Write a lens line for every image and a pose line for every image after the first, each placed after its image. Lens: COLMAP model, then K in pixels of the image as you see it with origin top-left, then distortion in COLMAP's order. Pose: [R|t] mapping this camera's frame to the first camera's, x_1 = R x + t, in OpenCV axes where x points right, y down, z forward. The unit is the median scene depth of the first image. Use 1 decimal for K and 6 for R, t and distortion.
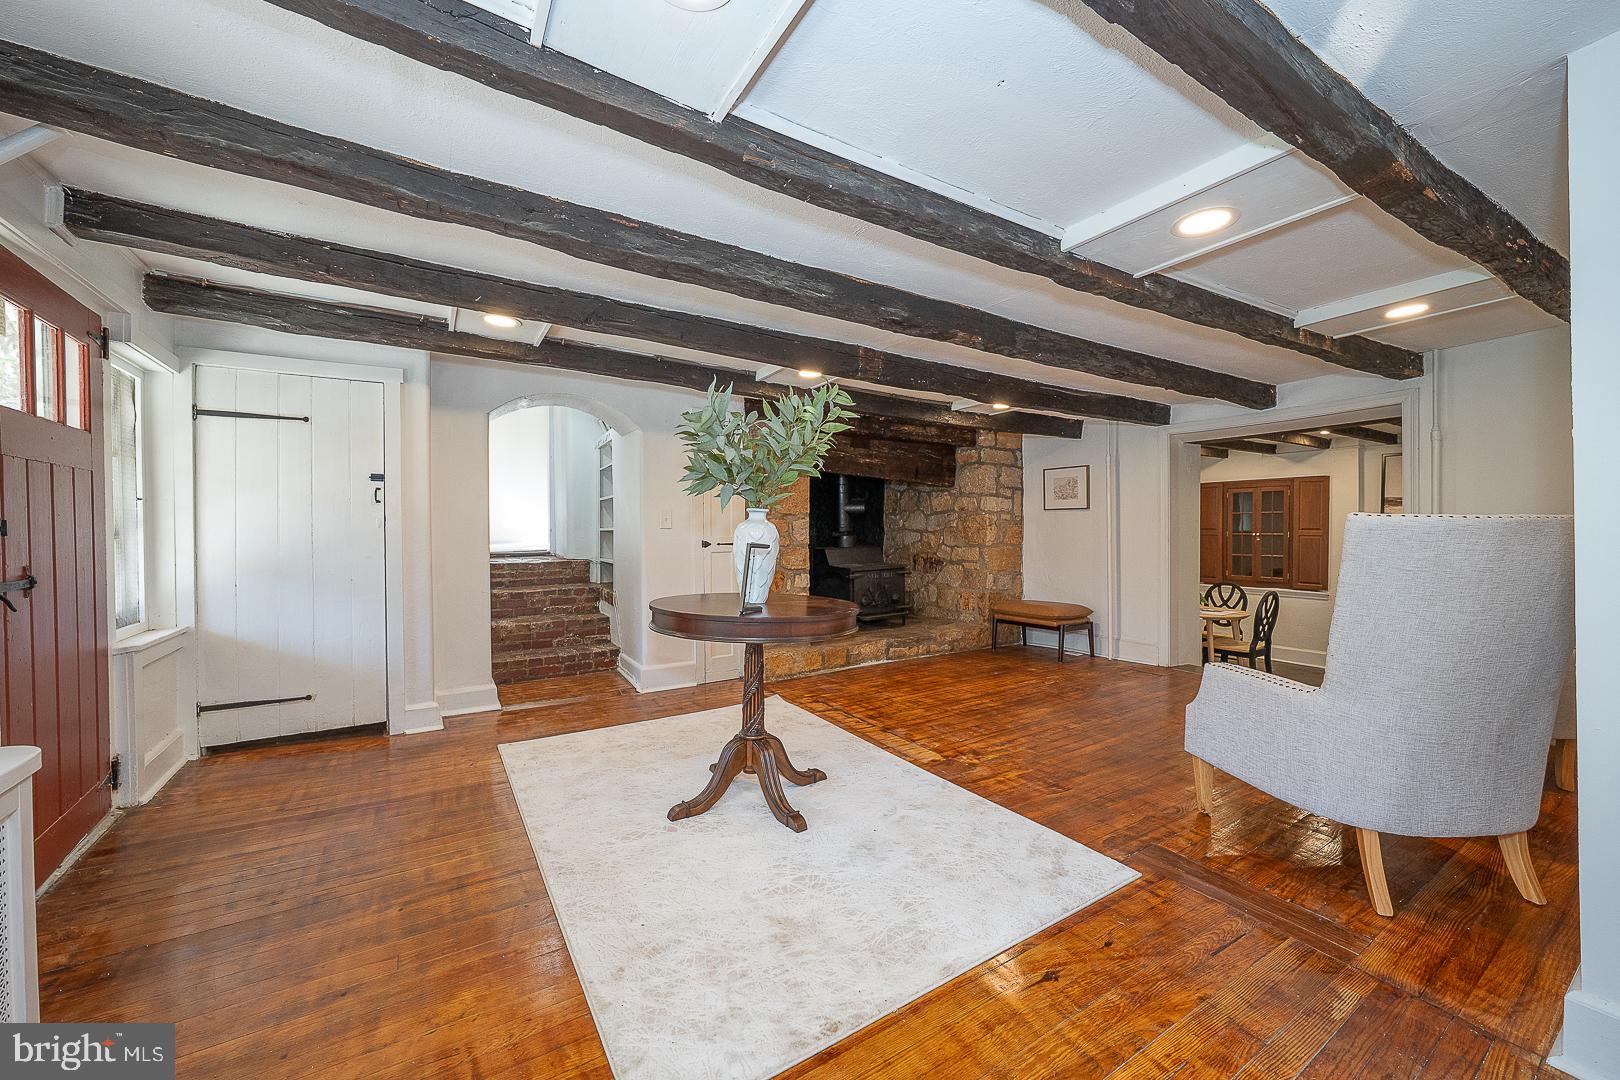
lens RADIAL K [[617.1, 0, 809.5], [0, 617.1, 530.8], [0, 0, 1]] dist [-0.001270, -0.000075]
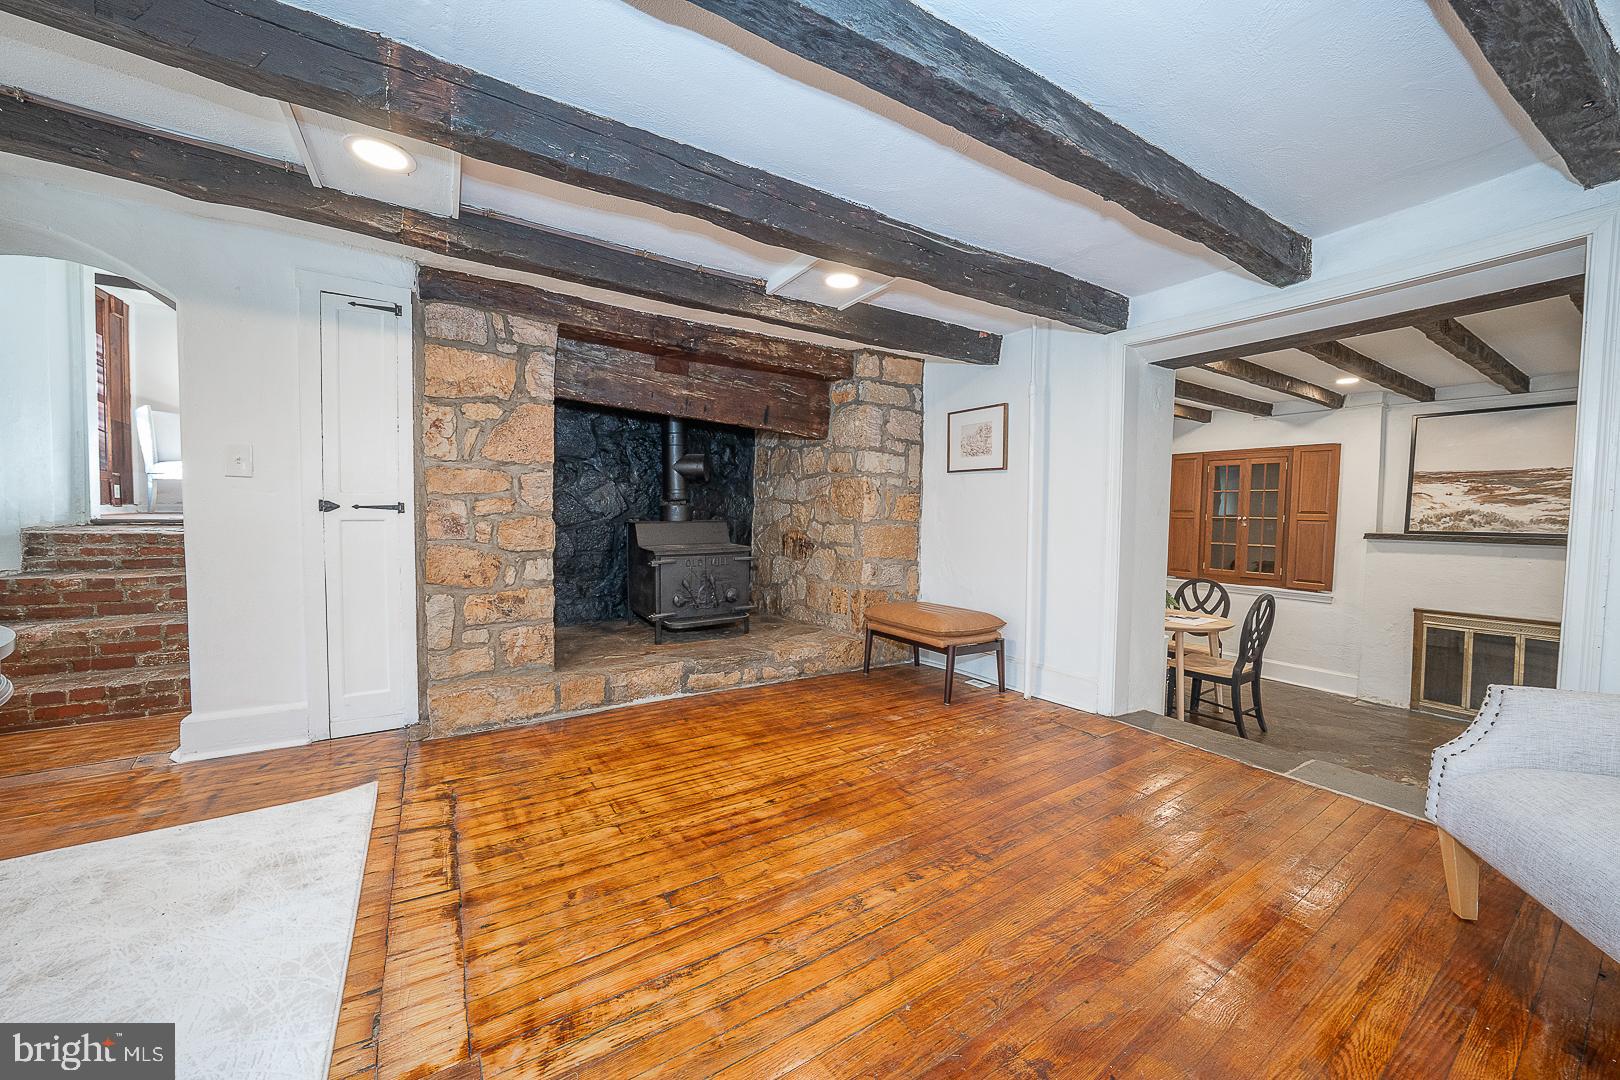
lens RADIAL K [[580.1, 0, 812.7], [0, 580.1, 533.2], [0, 0, 1]] dist [-0.010447, 0.000135]
pose [[0.999795, 0.019951, 0.003533, 0.224882], [-0.020058, 0.999233, 0.033635, 0.015328], [-0.002859, -0.033699, 0.999428, 0.344911]]
